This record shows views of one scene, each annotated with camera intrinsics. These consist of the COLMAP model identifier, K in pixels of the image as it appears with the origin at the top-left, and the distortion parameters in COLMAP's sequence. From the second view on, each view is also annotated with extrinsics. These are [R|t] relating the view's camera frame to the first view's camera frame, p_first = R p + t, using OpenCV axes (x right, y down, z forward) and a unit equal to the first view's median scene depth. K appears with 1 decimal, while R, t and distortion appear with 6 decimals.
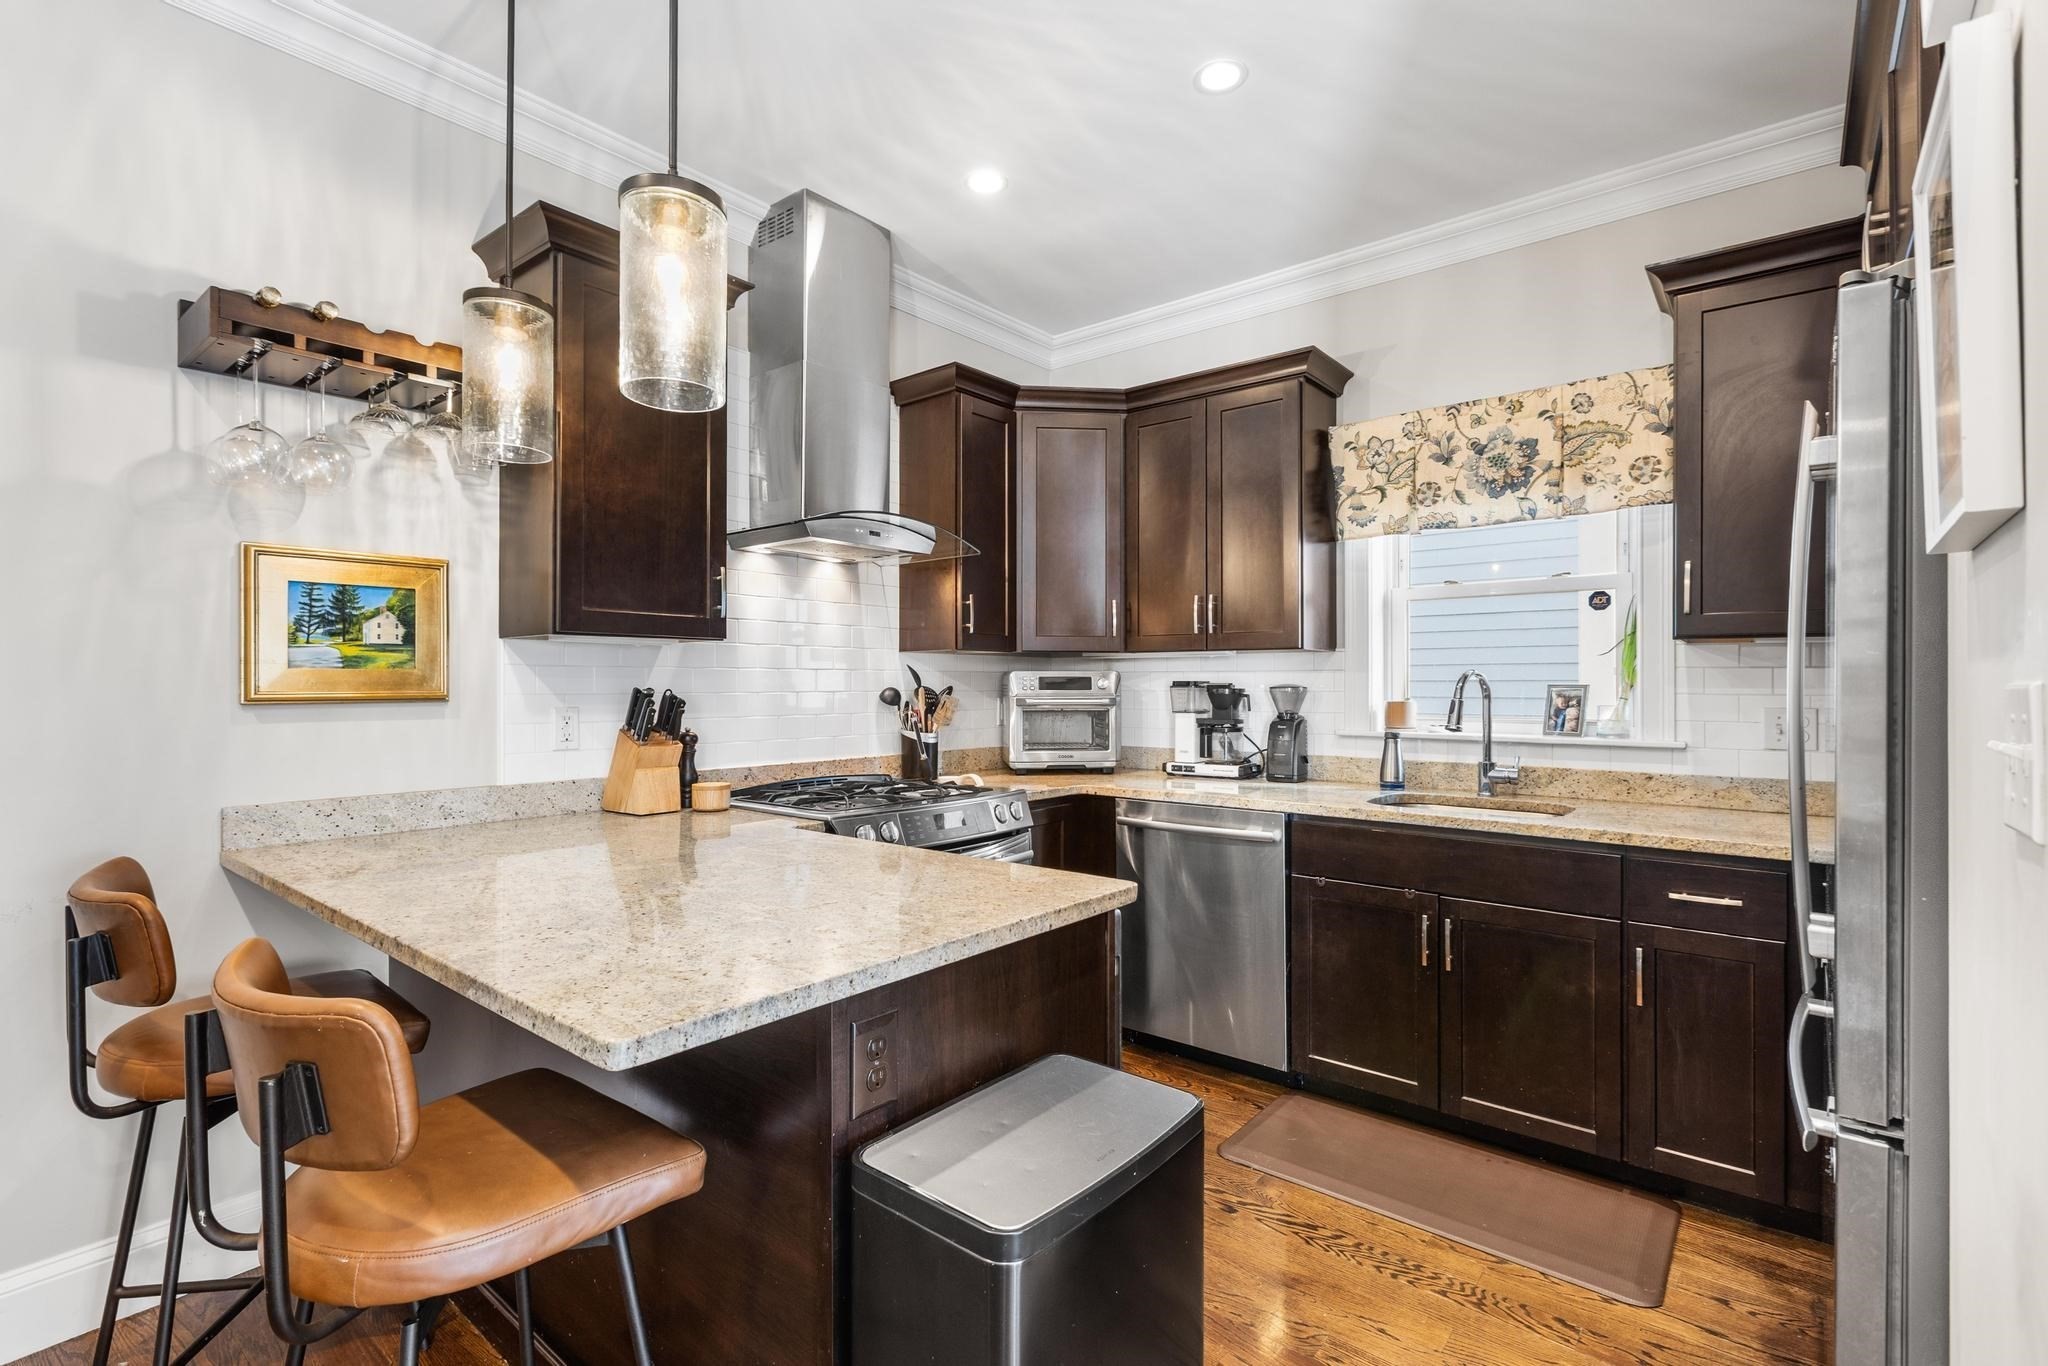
lens RADIAL K [[938.1, 0, 1027.3], [0, 938.1, 681.8], [0, 0, 1]] dist [0.000646, -0.000118]
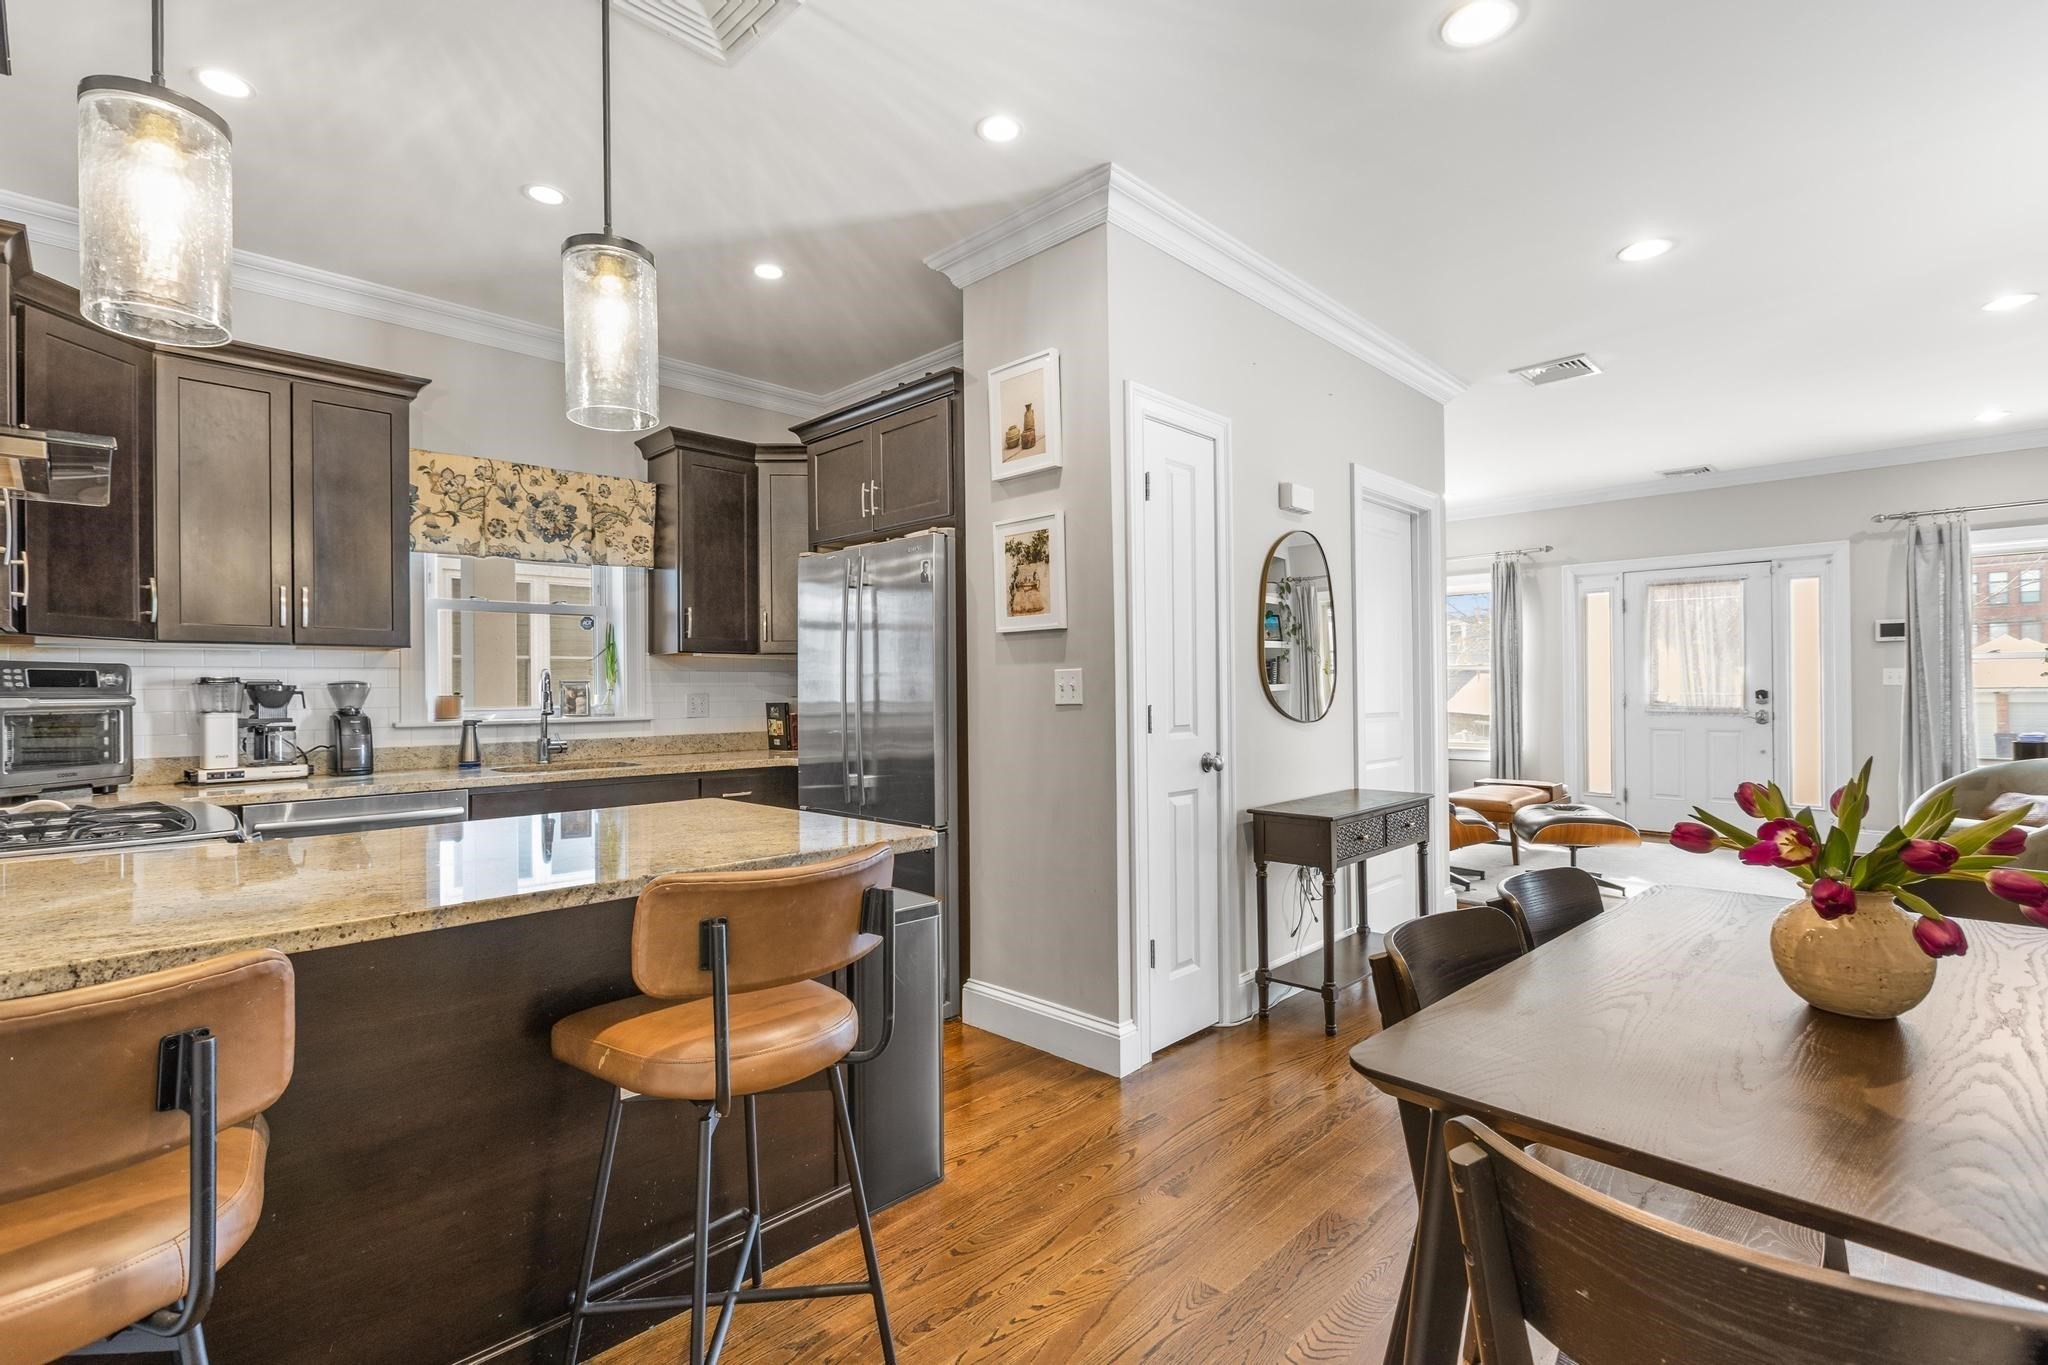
lens RADIAL K [[938.1, 0, 1027.3], [0, 938.1, 681.3], [0, 0, 1]] dist [0.000646, -0.000118]
pose [[0.084733, 0.006504, 0.996382, -0.833447], [0.010226, 0.999920, -0.007397, 0.022319], [-0.996351, 0.010816, 0.084659, 0.211948]]
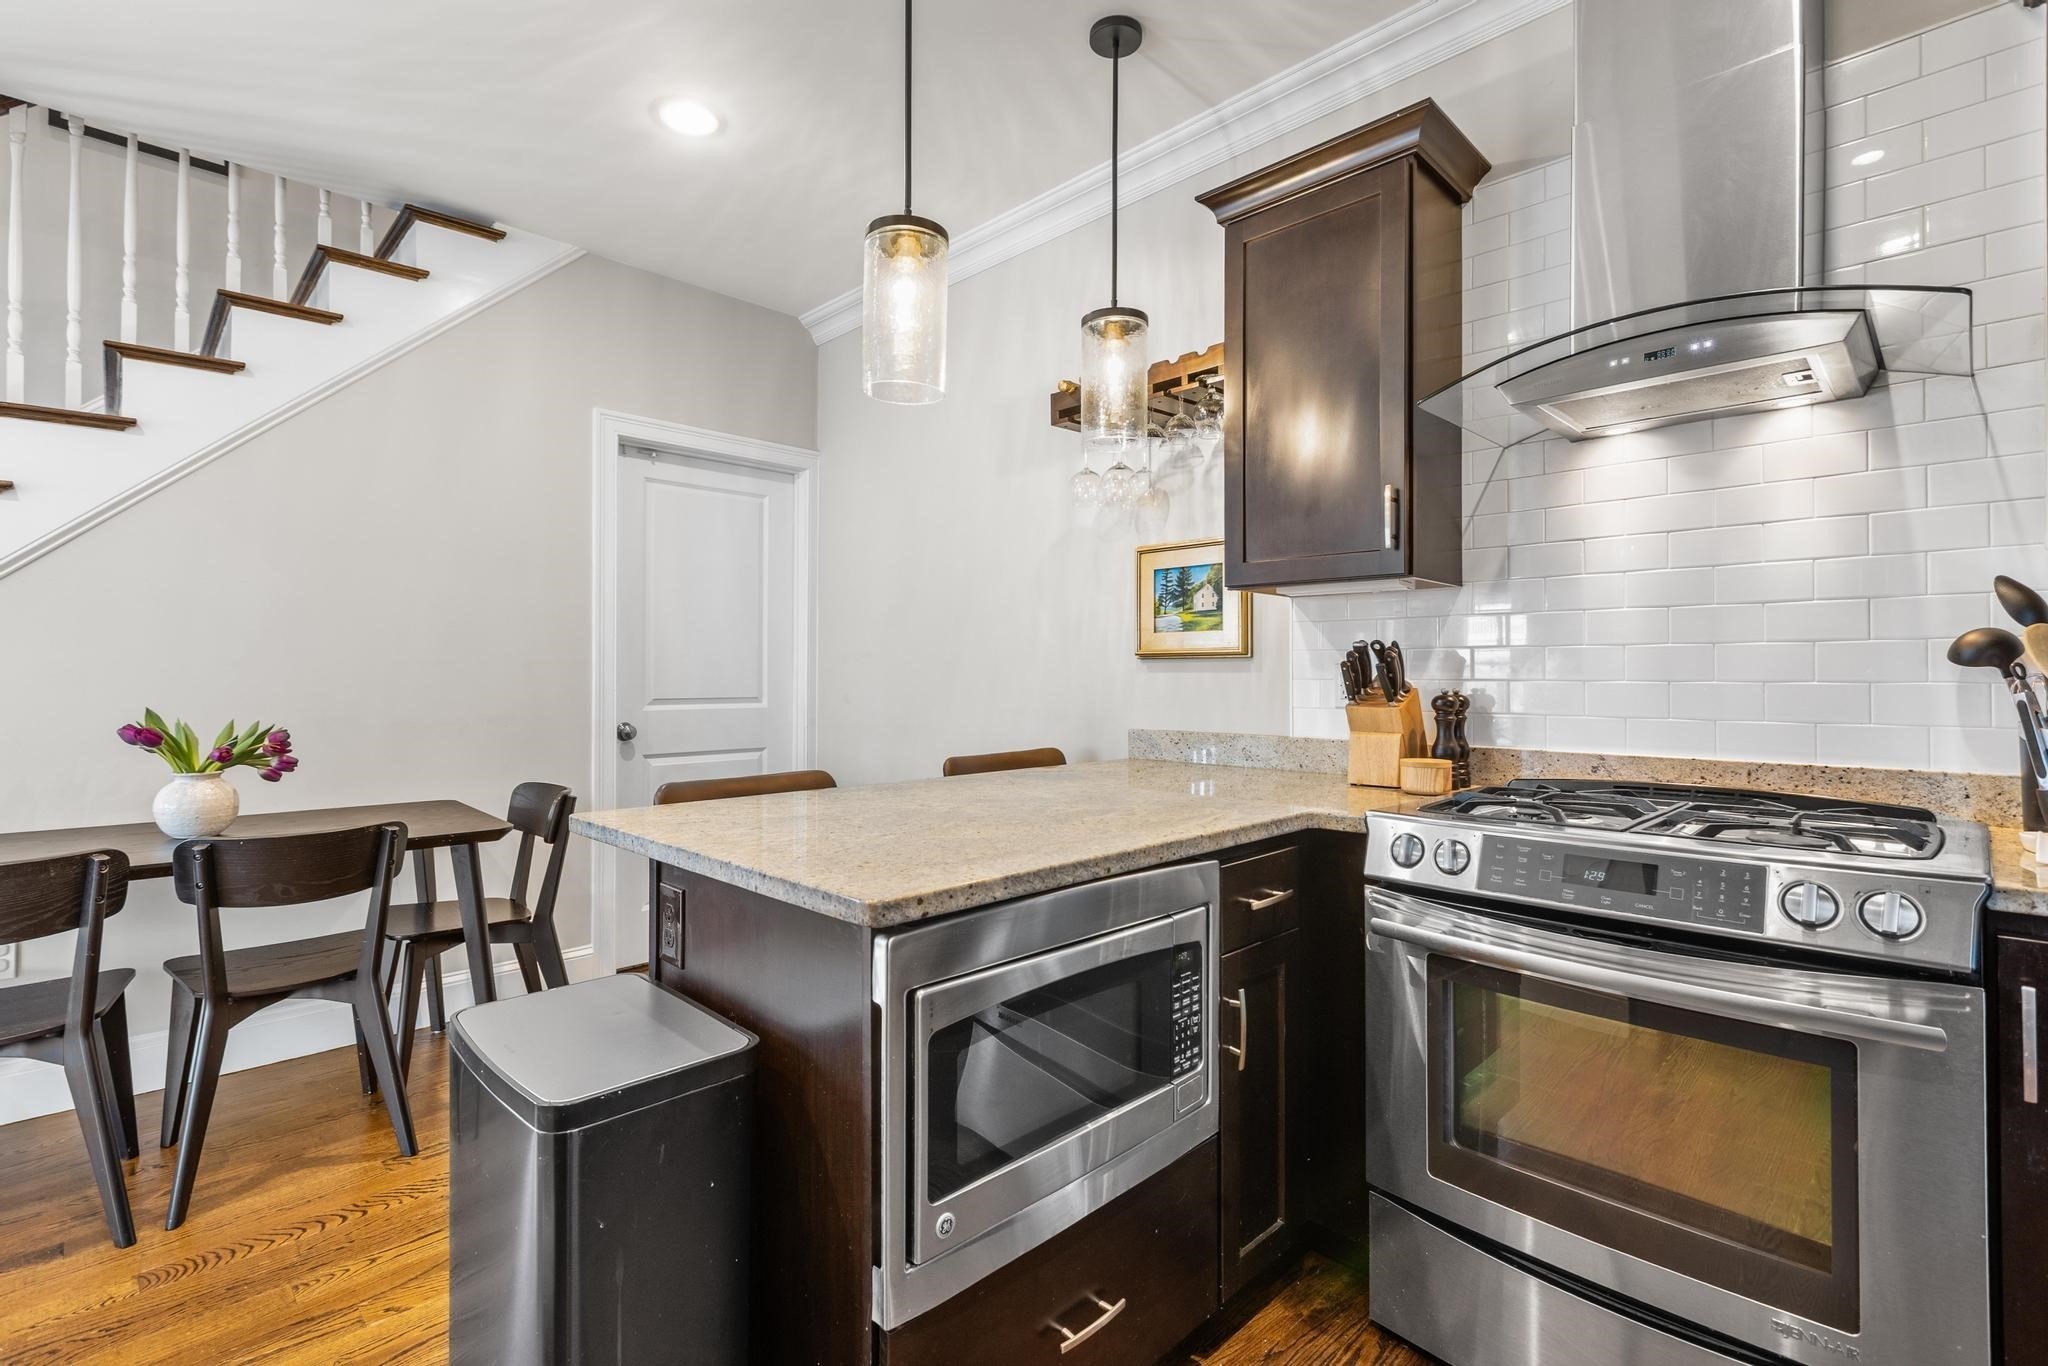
lens RADIAL K [[936.2, 0, 1022.5], [0, 936.2, 663.9], [0, 0, 1]] dist [-0.000233, 0.000066]
pose [[-0.100602, -0.011908, -0.994855, 0.445849], [0.000988, 0.999927, -0.012069, 0.035282], [0.994926, -0.002197, -0.100583, 0.694782]]
